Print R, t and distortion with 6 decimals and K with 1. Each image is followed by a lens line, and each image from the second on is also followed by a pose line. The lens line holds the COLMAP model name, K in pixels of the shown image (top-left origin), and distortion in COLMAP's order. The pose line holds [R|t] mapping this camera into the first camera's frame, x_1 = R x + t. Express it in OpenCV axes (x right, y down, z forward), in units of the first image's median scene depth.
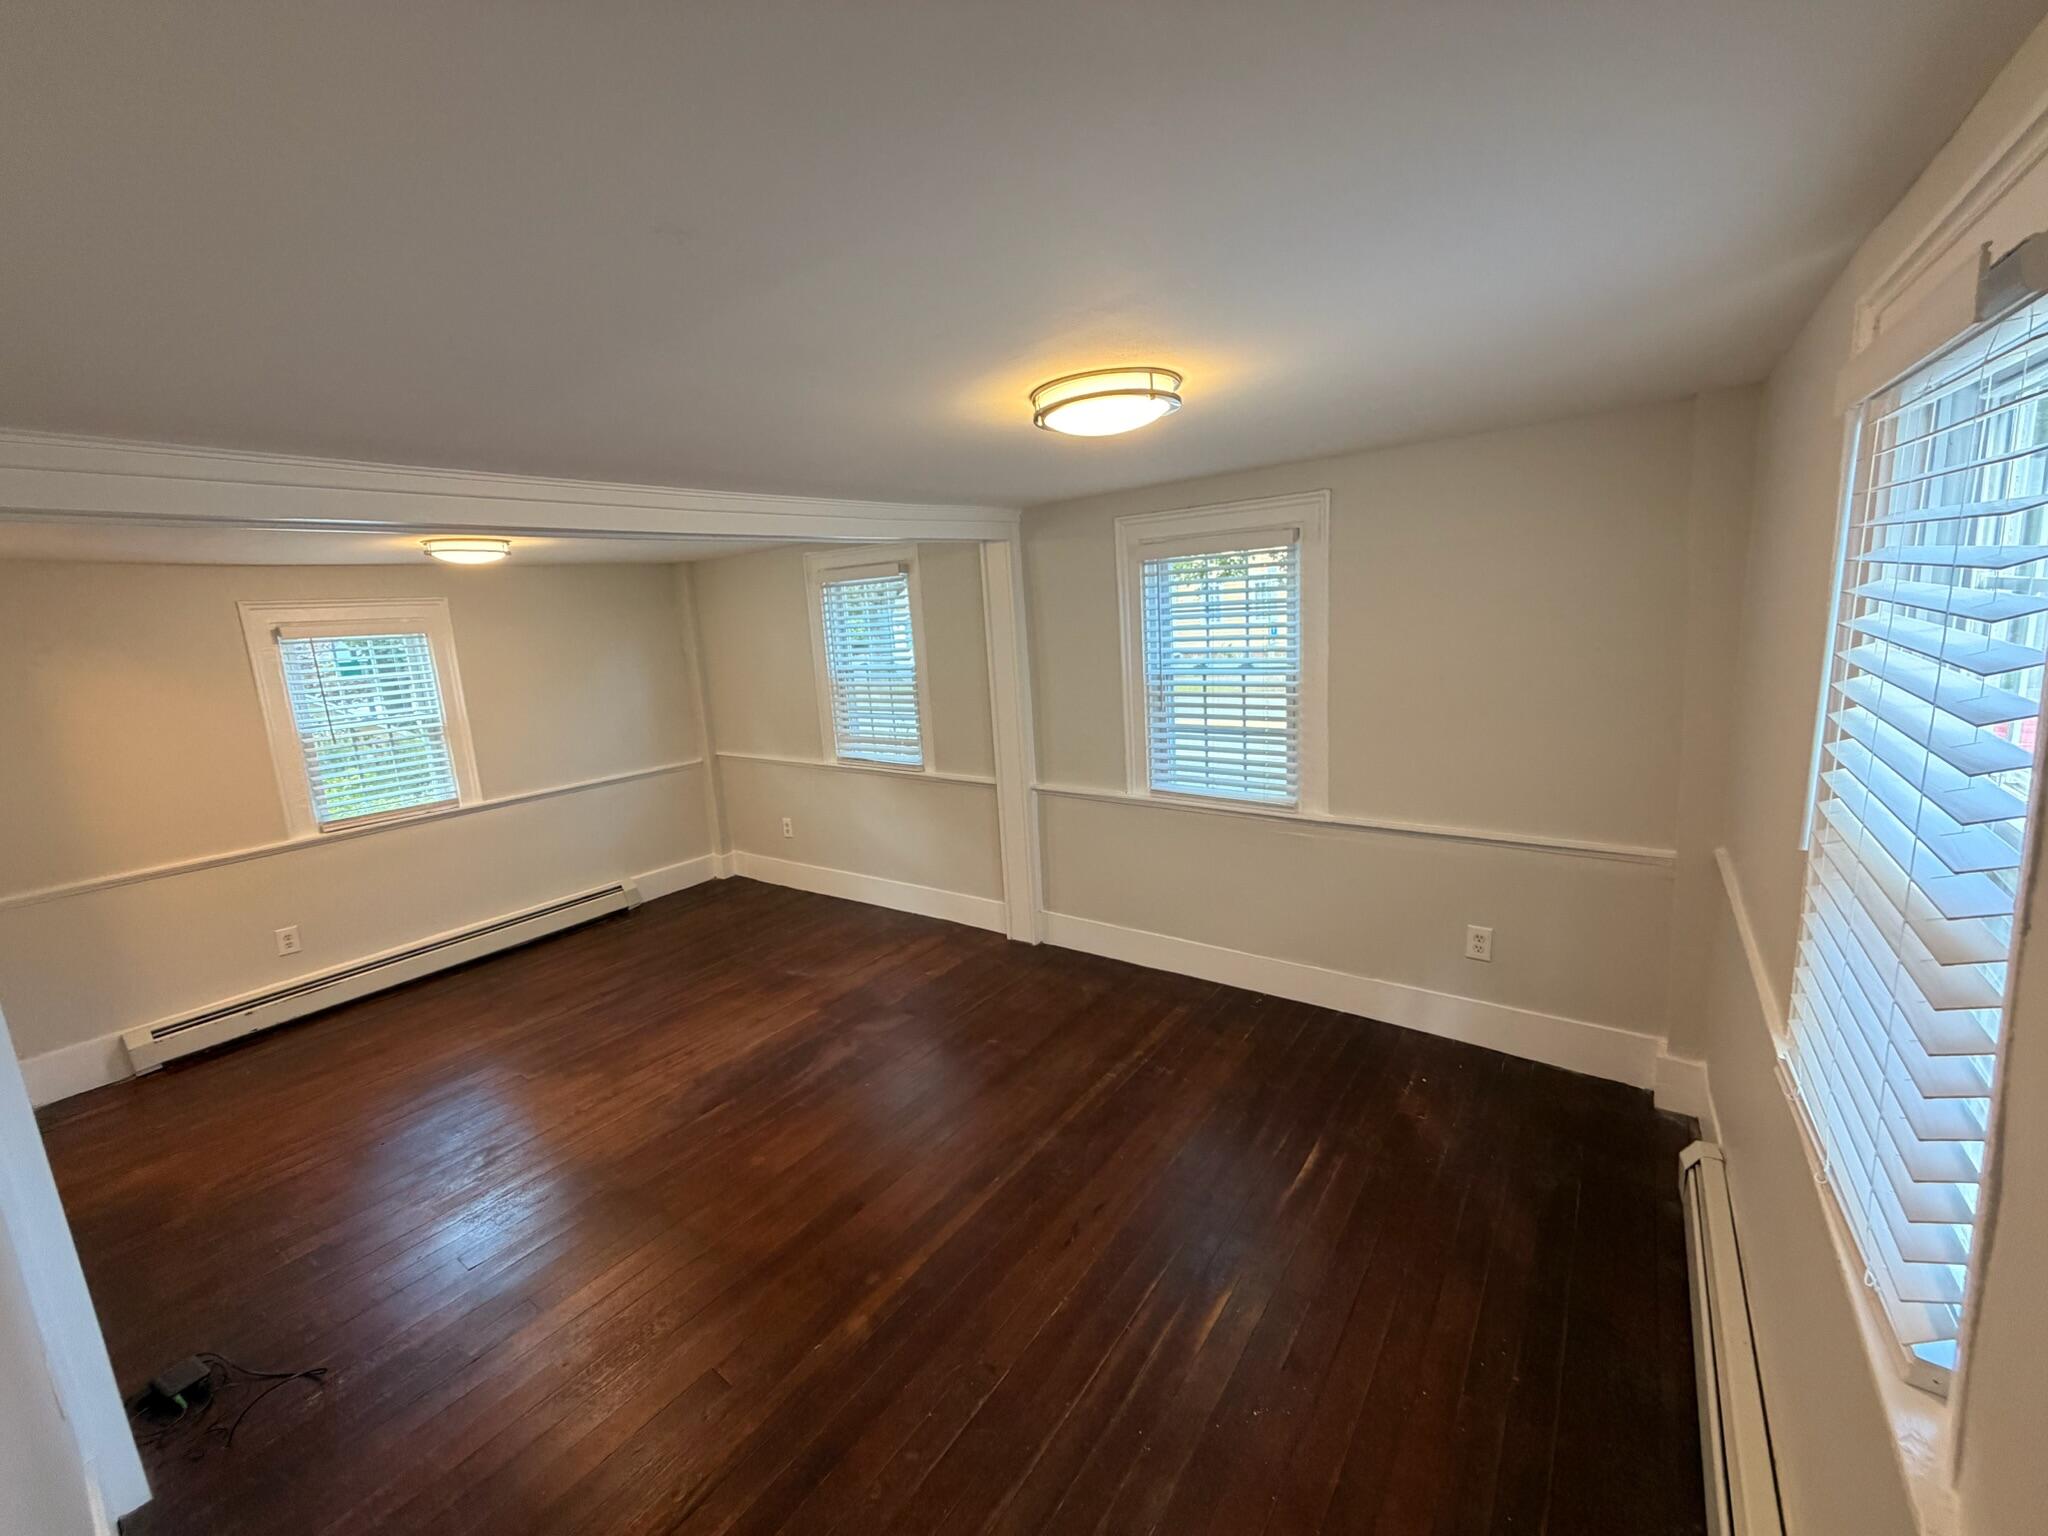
lens RADIAL K [[814.1, 0, 1018.8], [0, 814.1, 765.4], [0, 0, 1]] dist [-0.000133, -0.000614]
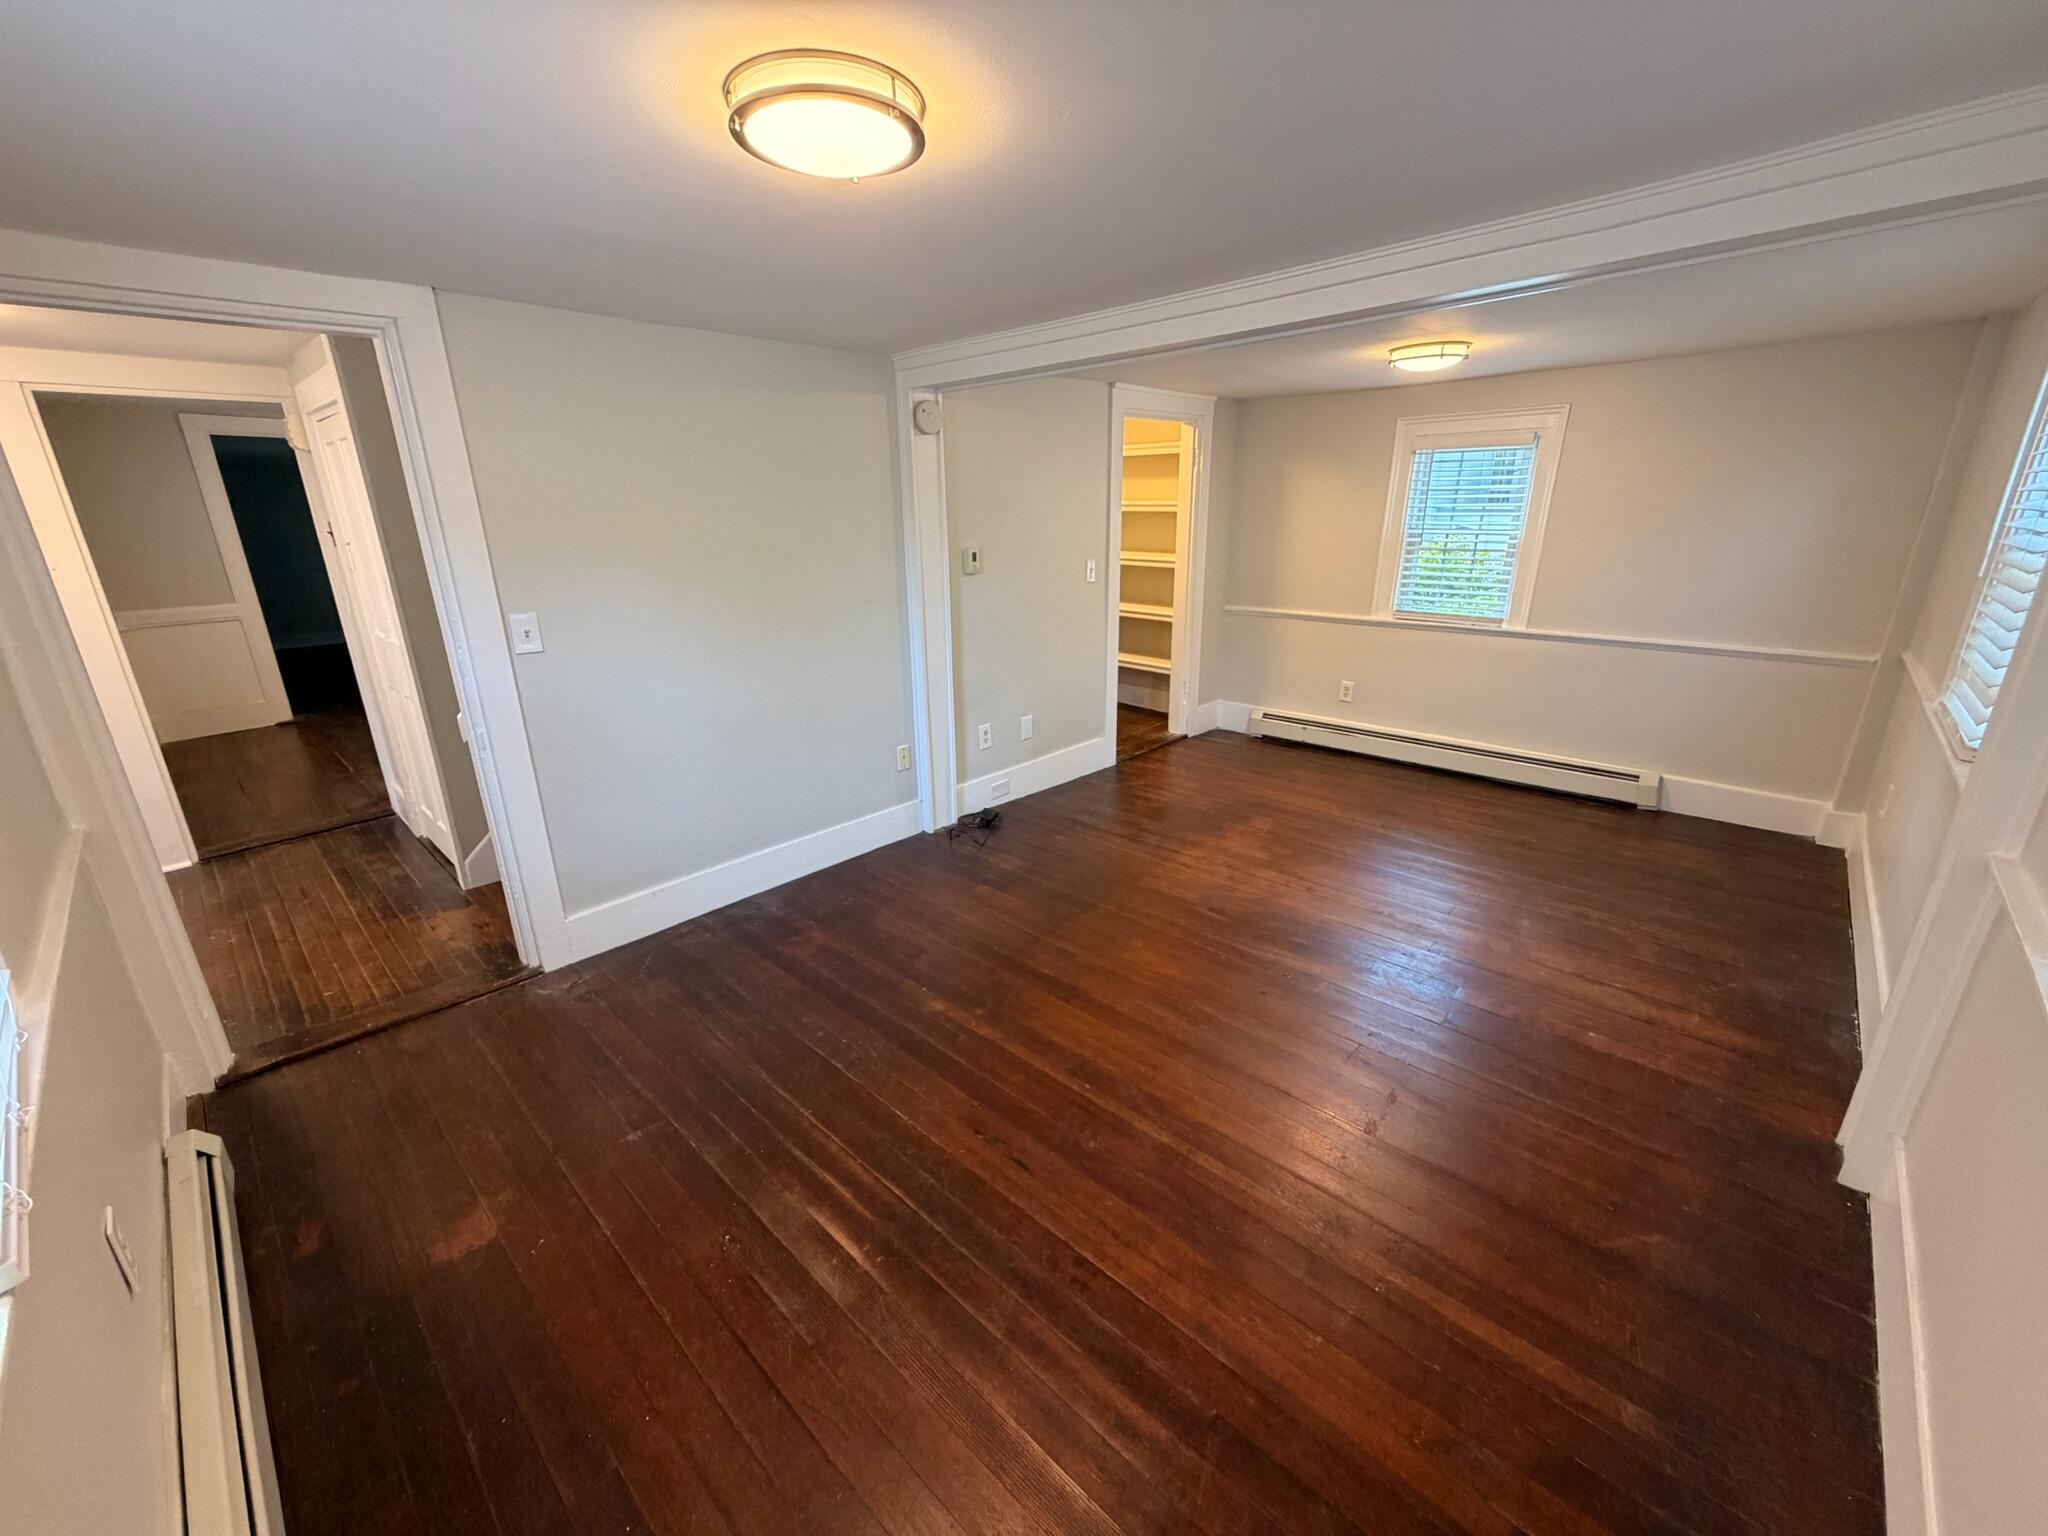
lens RADIAL K [[814.1, 0, 1018.8], [0, 814.1, 765.4], [0, 0, 1]] dist [-0.000133, -0.000614]
pose [[-0.119703, 0.364218, -0.923589, 0.475025], [-0.160188, 0.911003, 0.380017, -0.101532], [0.979802, 0.193437, -0.050707, 0.624414]]
